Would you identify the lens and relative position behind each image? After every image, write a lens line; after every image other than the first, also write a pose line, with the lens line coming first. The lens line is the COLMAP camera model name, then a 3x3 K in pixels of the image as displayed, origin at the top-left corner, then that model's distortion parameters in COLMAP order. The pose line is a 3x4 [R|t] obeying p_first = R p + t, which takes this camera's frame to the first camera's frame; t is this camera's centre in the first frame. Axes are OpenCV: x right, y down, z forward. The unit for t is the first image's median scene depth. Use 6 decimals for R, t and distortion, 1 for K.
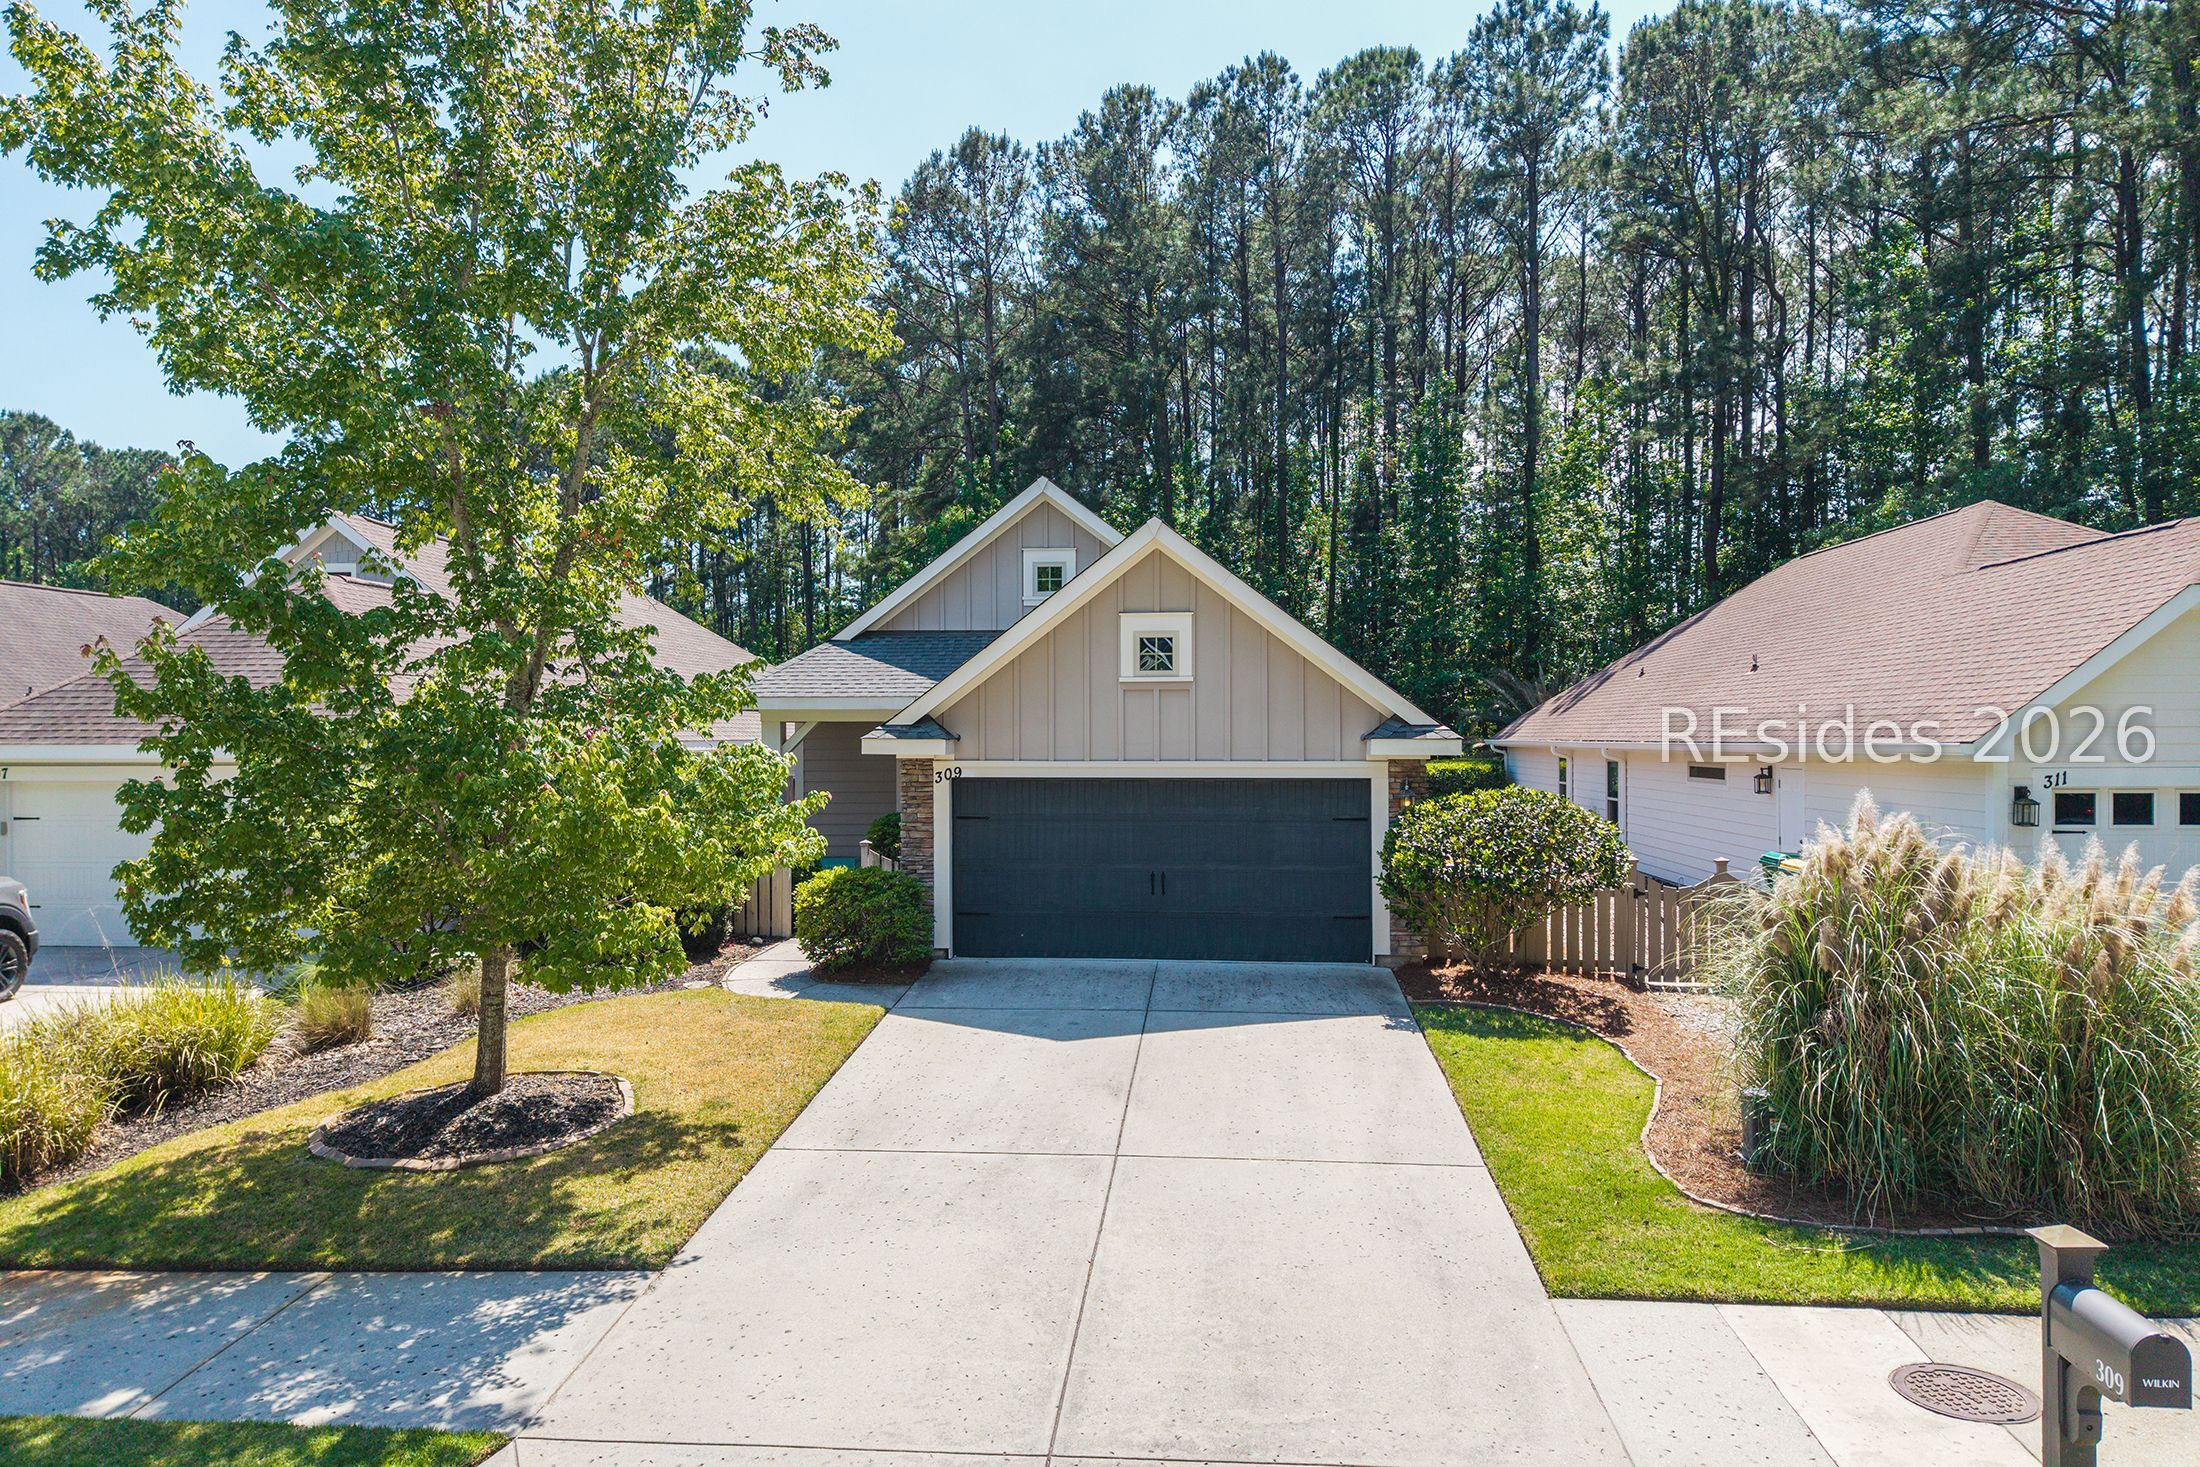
lens RADIAL K [[1387.6, 0, 1096.2], [0, 1387.6, 747.8], [0, 0, 1]] dist [0.138878, -0.173929]
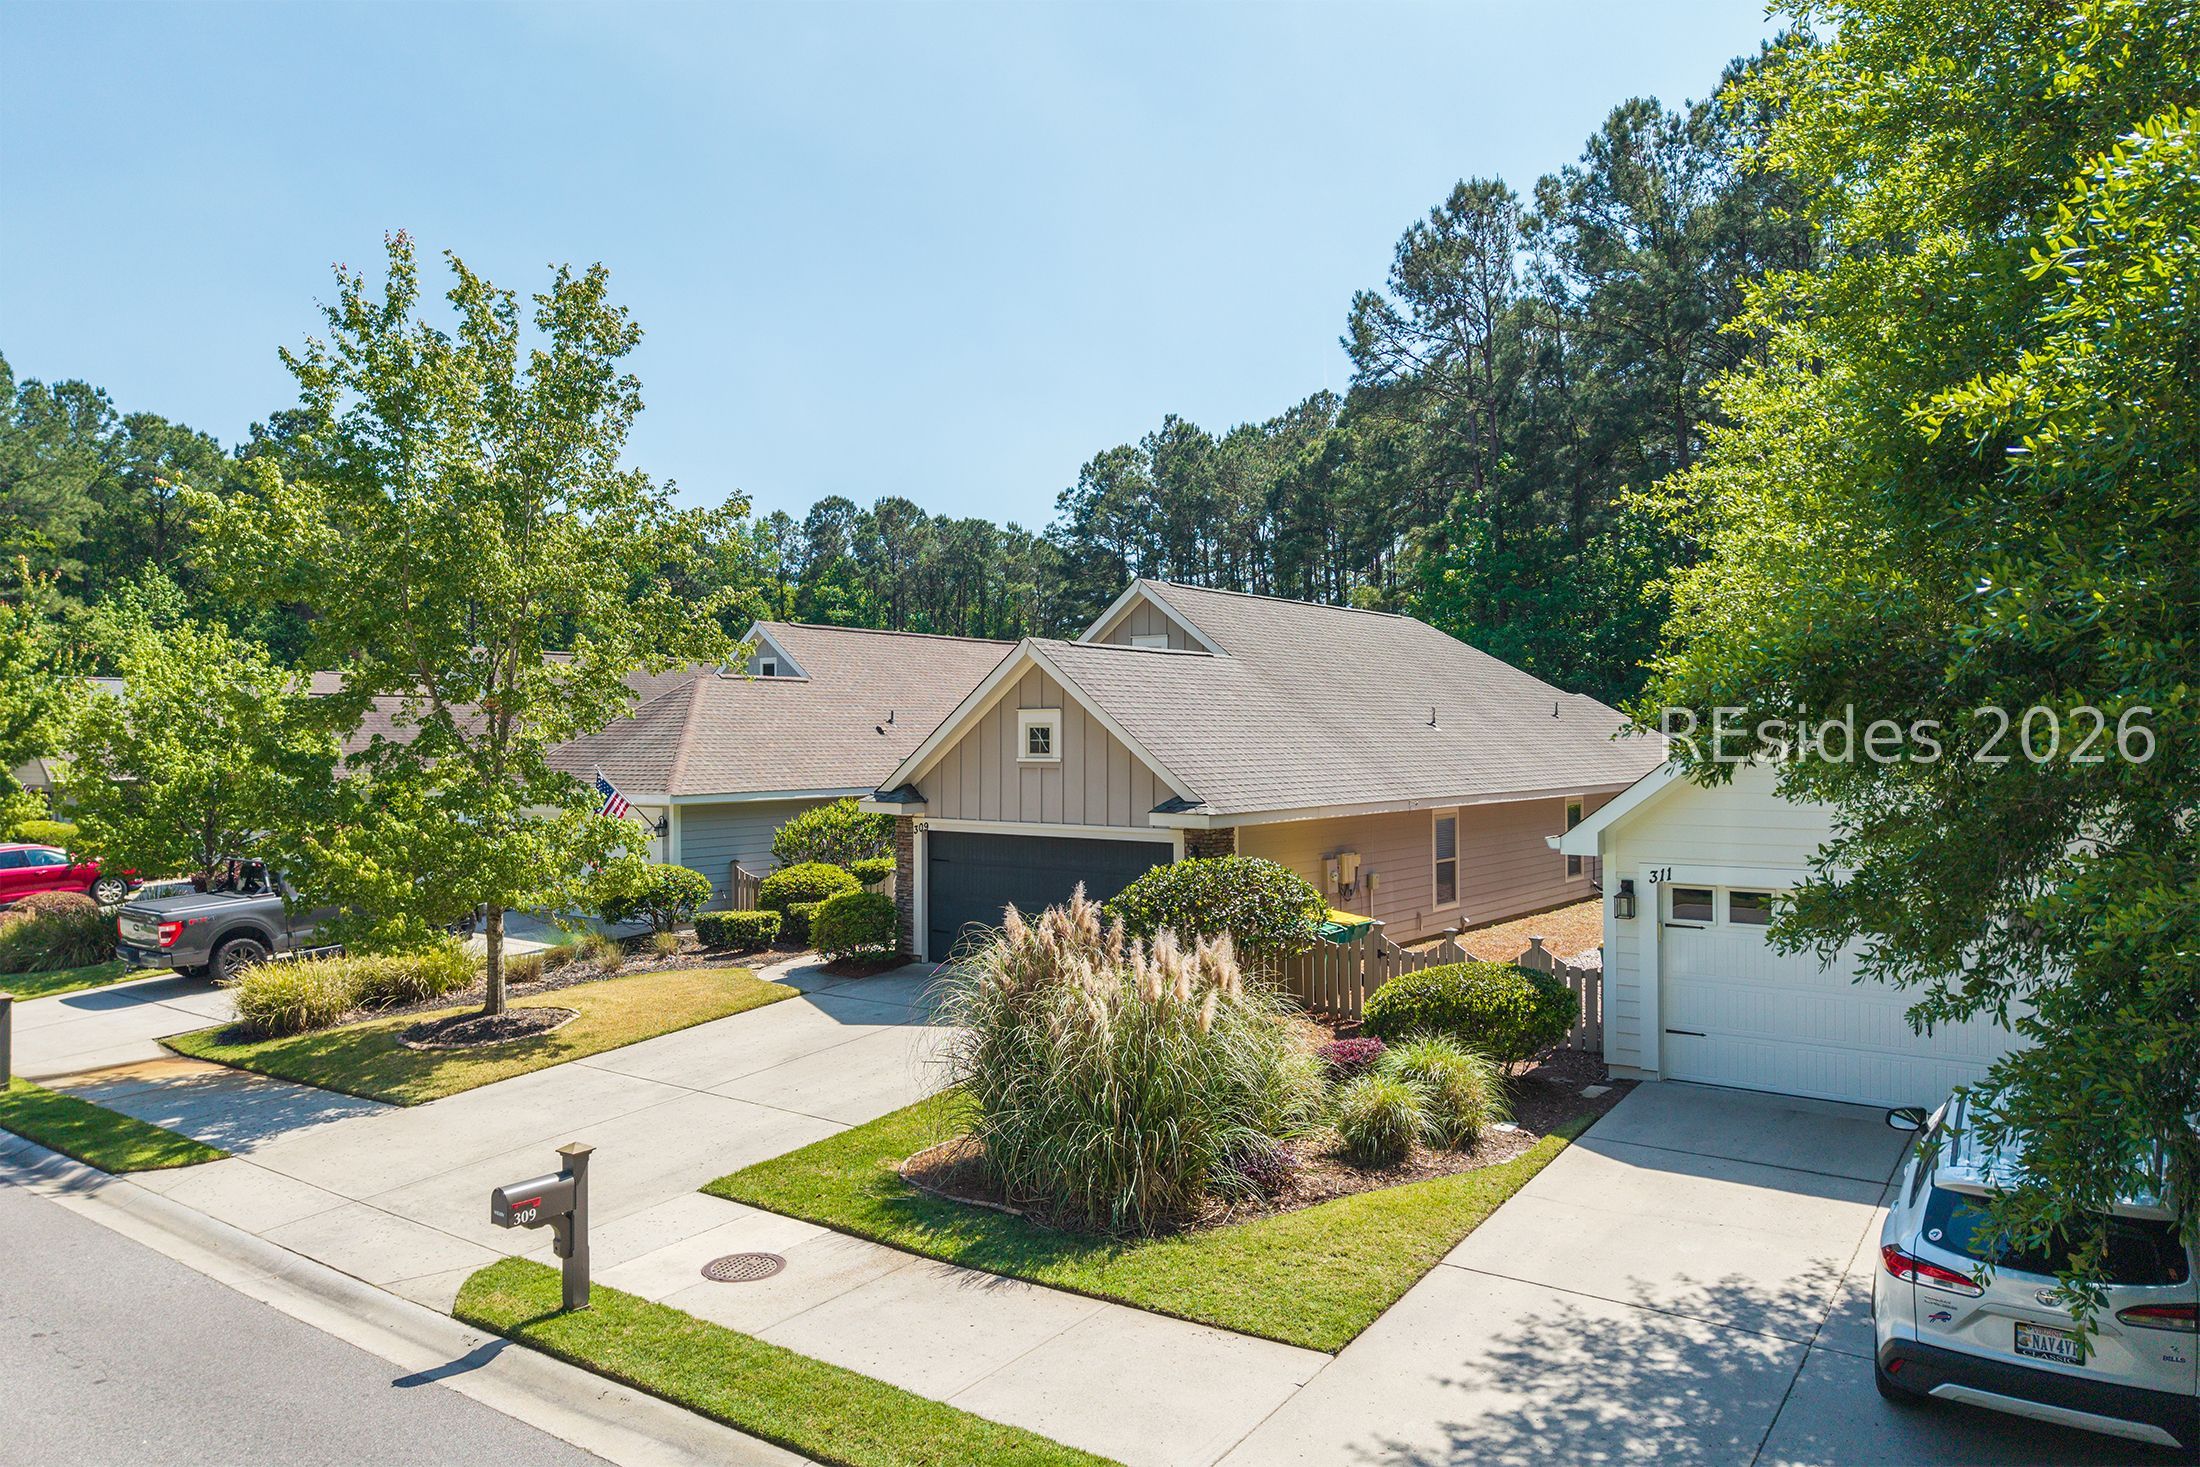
lens RADIAL K [[1367.6, 0, 1100.0], [0, 1367.6, 733.5], [0, 0, 1]] dist [0.030288, -0.000282]
pose [[0.858668, -0.003099, -0.512523, 0.730146], [-0.000994, 0.999970, -0.007712, -0.063049], [0.512531, 0.007131, 0.858639, -0.066881]]
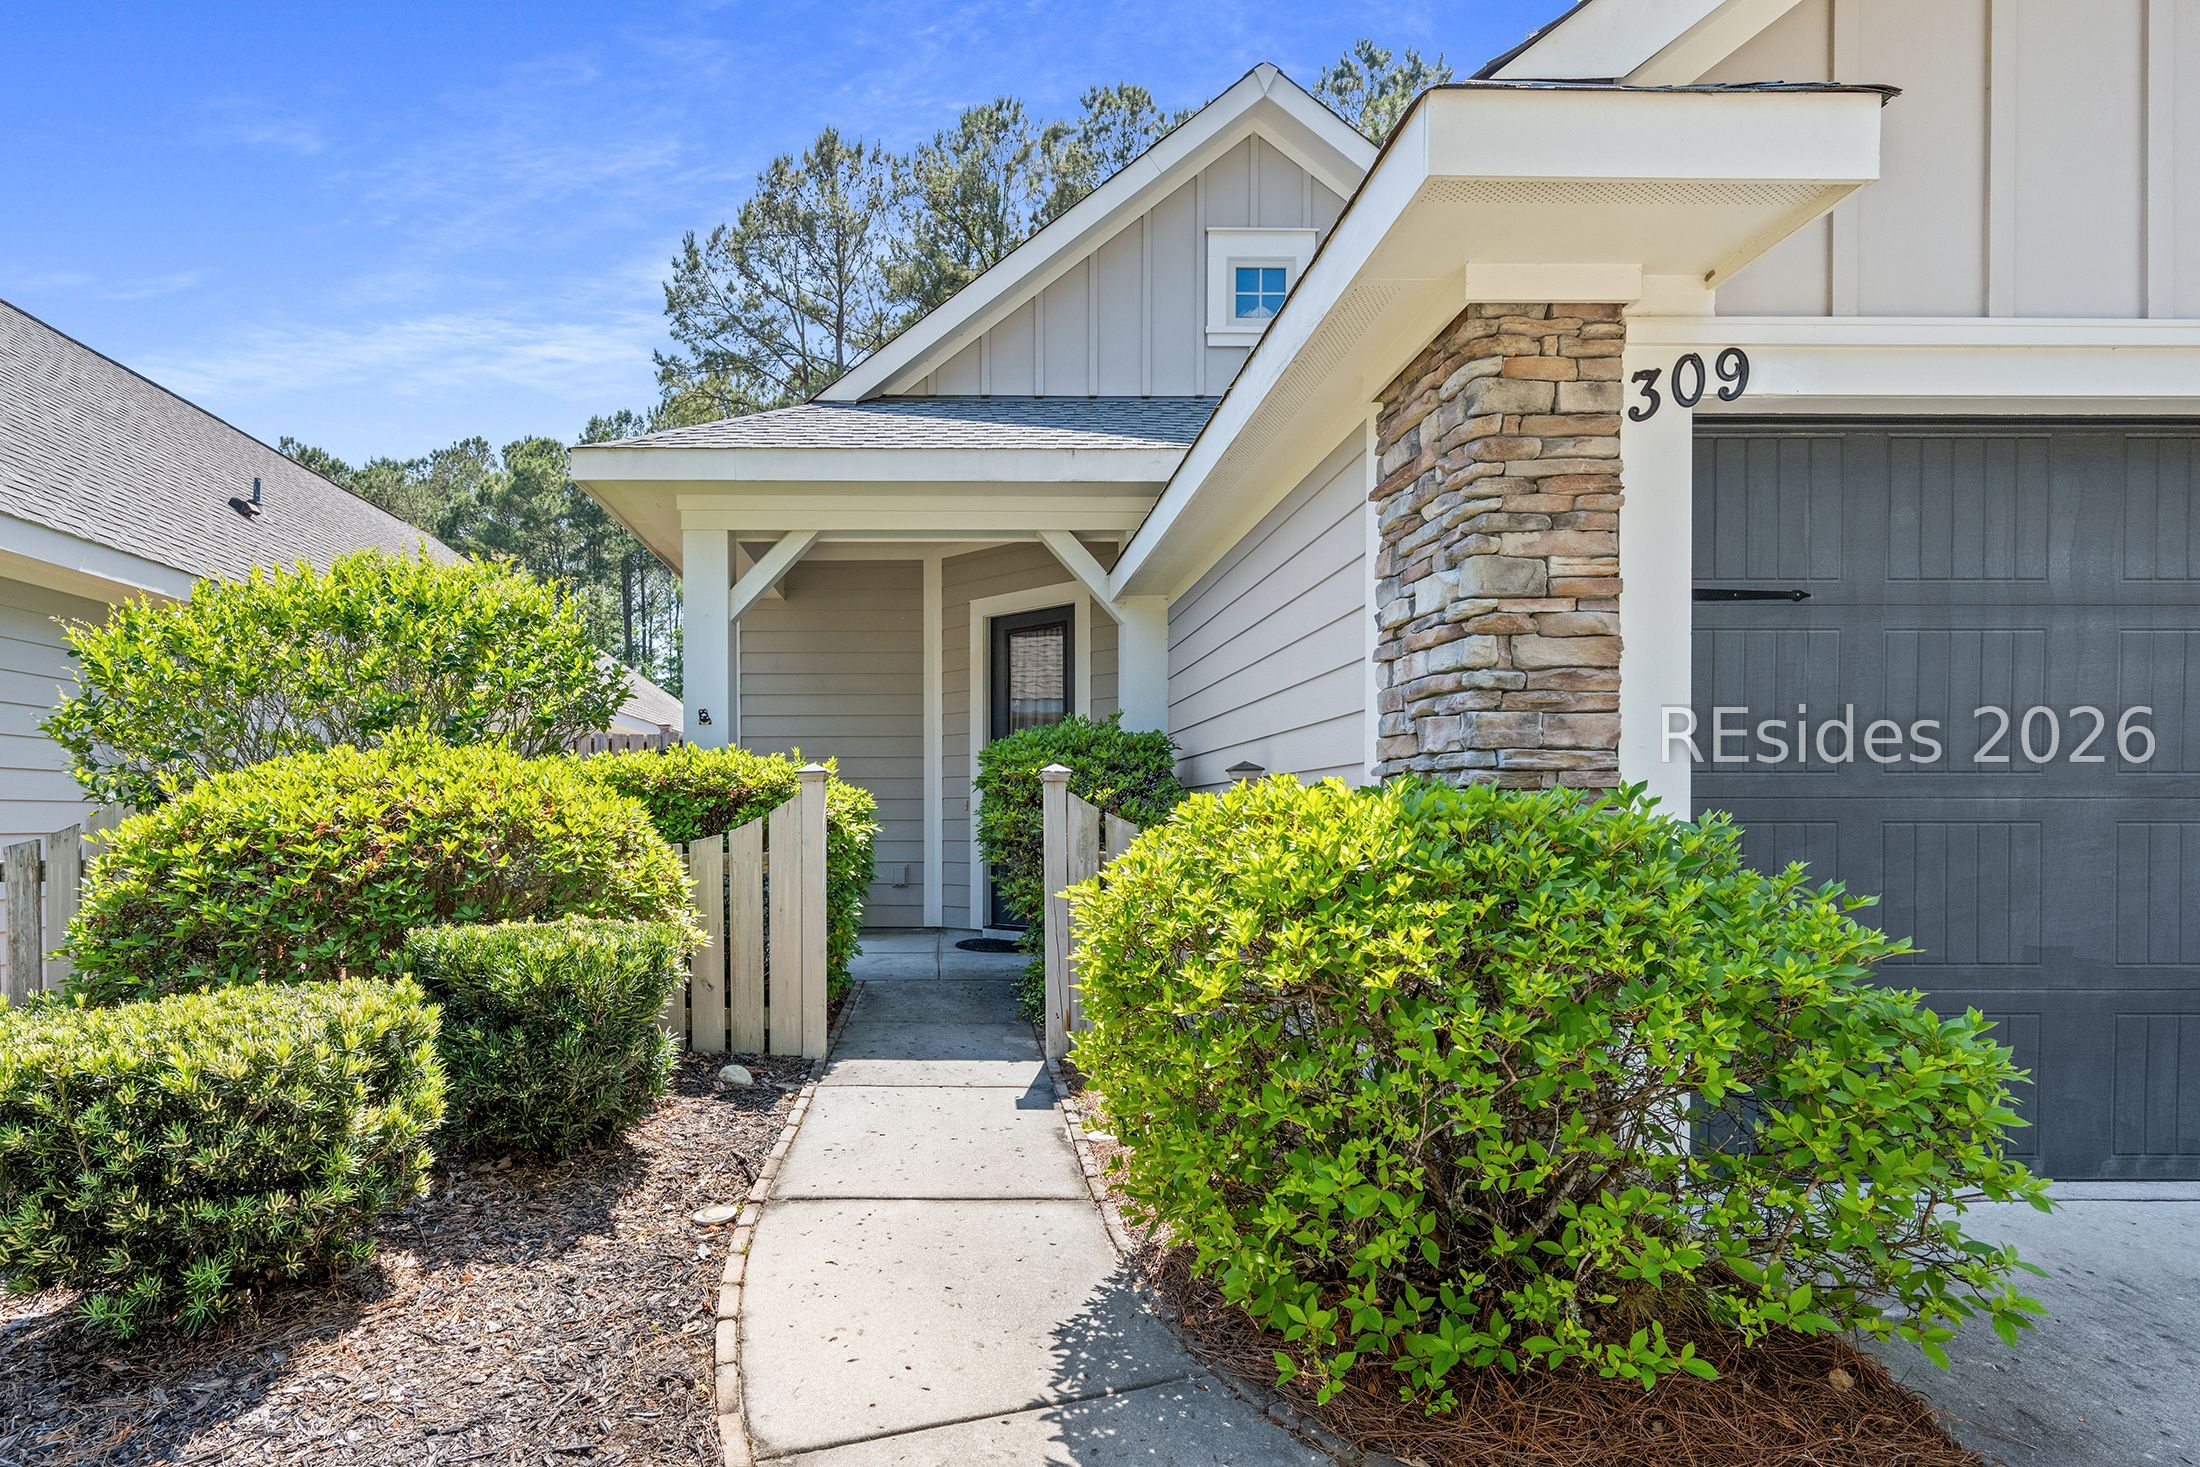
lens RADIAL K [[1115.7, 0, 959.1], [0, 1115.7, 833.6], [0, 0, 1]] dist [-0.000816, -0.000193]
pose [[0.995177, 0.001950, 0.098078, -0.238954], [-0.002998, 0.999940, 0.010538, 0.089464], [-0.098052, -0.010781, 0.995123, 0.826736]]
